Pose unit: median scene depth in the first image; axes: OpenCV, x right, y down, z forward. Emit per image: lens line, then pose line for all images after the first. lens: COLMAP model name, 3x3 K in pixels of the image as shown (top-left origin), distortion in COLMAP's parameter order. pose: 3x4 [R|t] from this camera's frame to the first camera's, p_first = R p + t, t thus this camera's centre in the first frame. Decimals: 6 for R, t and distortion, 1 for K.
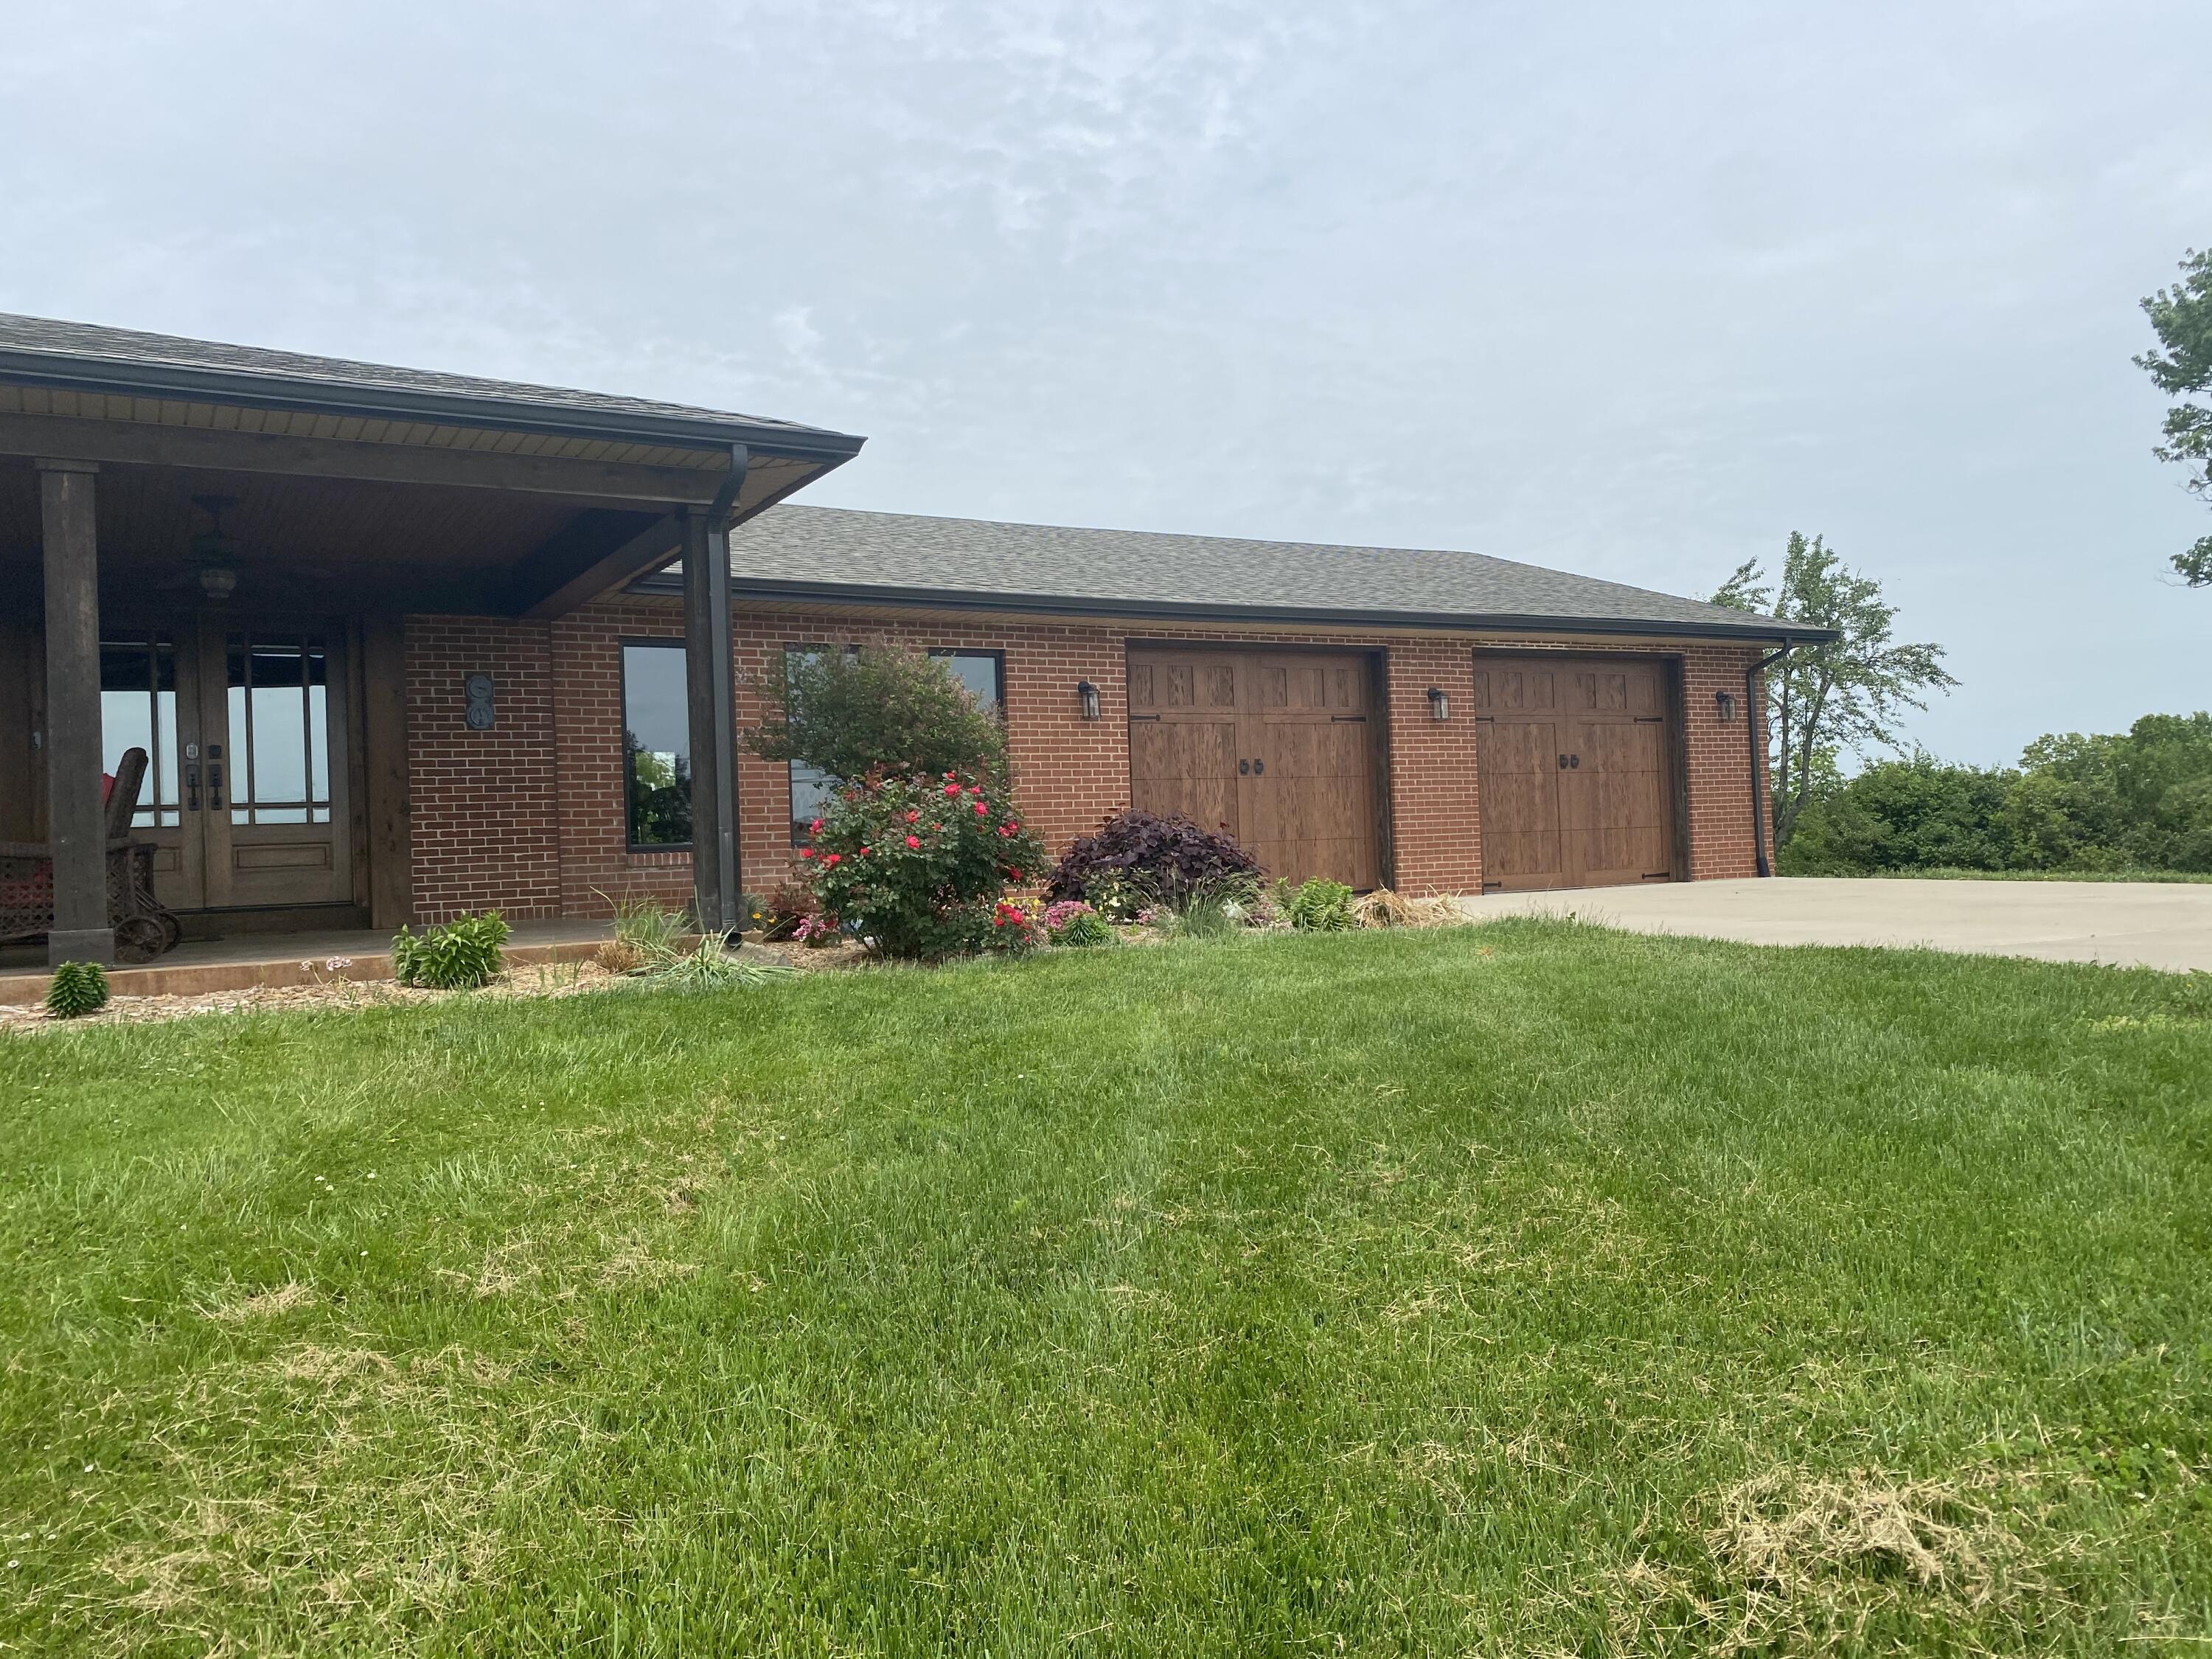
lens RADIAL K [[1696.7, 0, 1097.2], [0, 1696.7, 806.4], [0, 0, 1]] dist [0.004506, -0.009518]
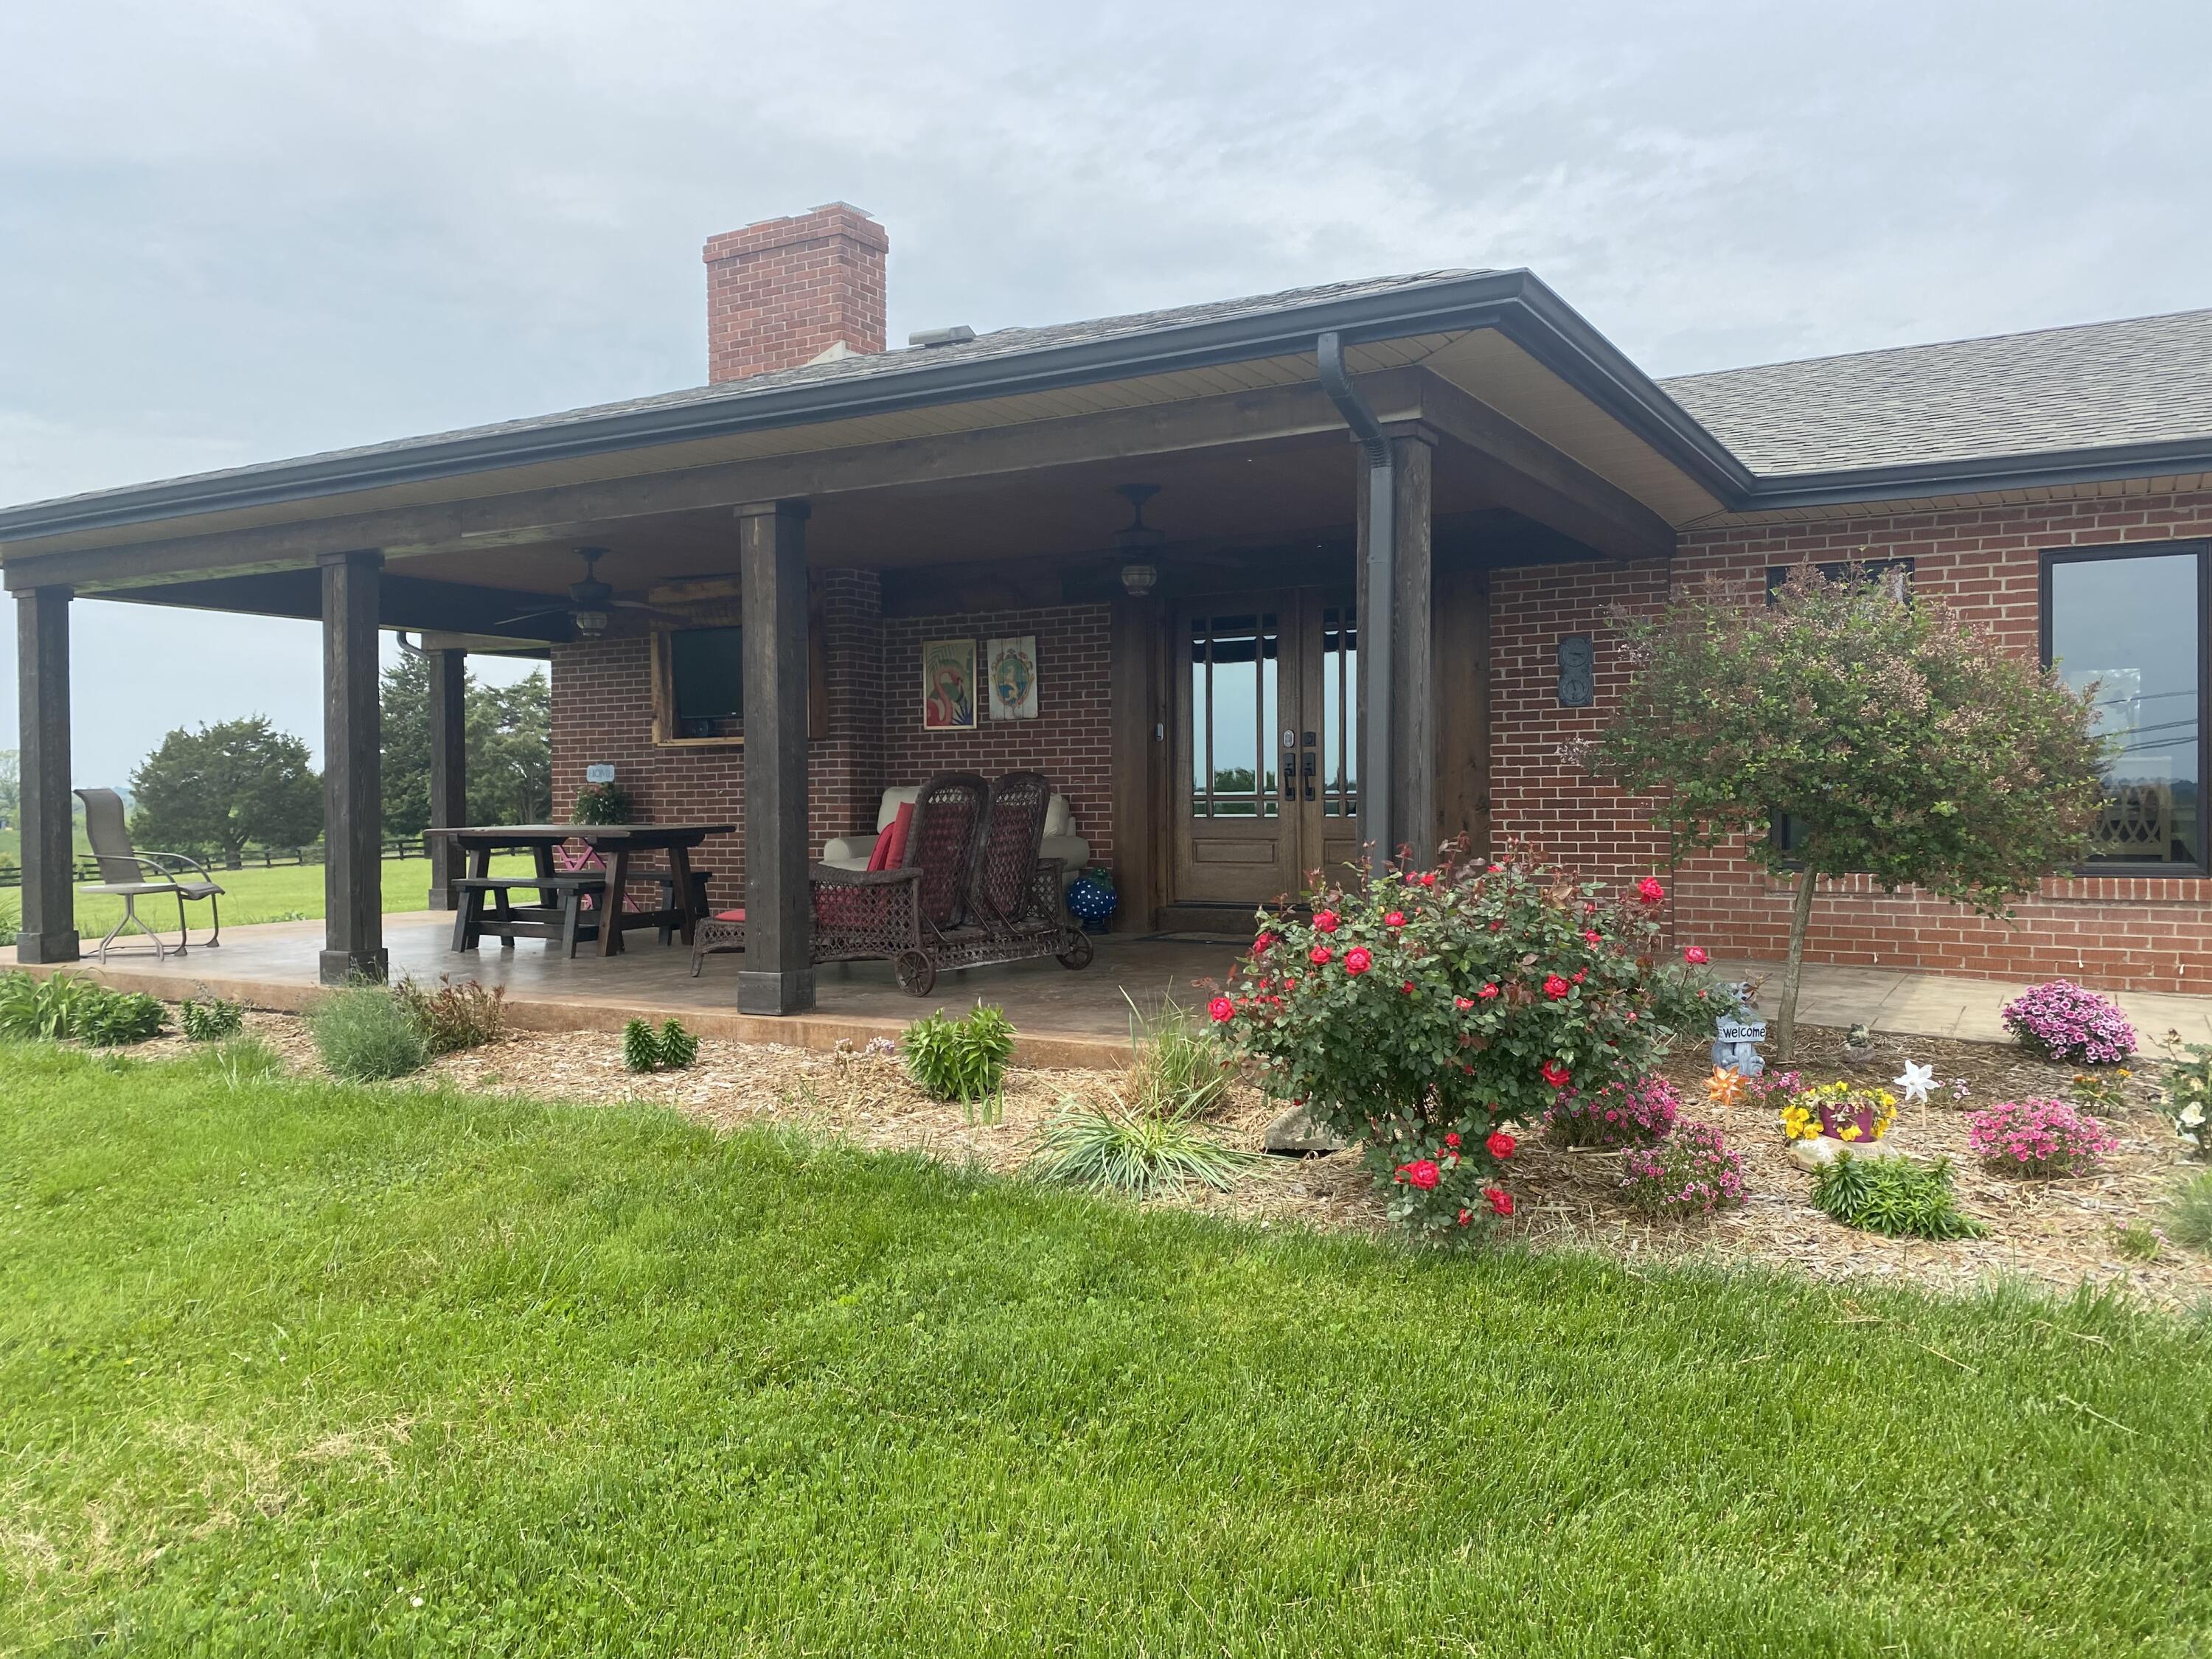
lens RADIAL K [[1694.8, 0, 1098.3], [0, 1694.8, 804.6], [0, 0, 1]] dist [0.091235, -0.002253]
pose [[0.481200, 0.046727, -0.875364, 0.234983], [0.015820, 0.997953, 0.061967, -0.053164], [0.876468, -0.043666, 0.479476, 0.423789]]
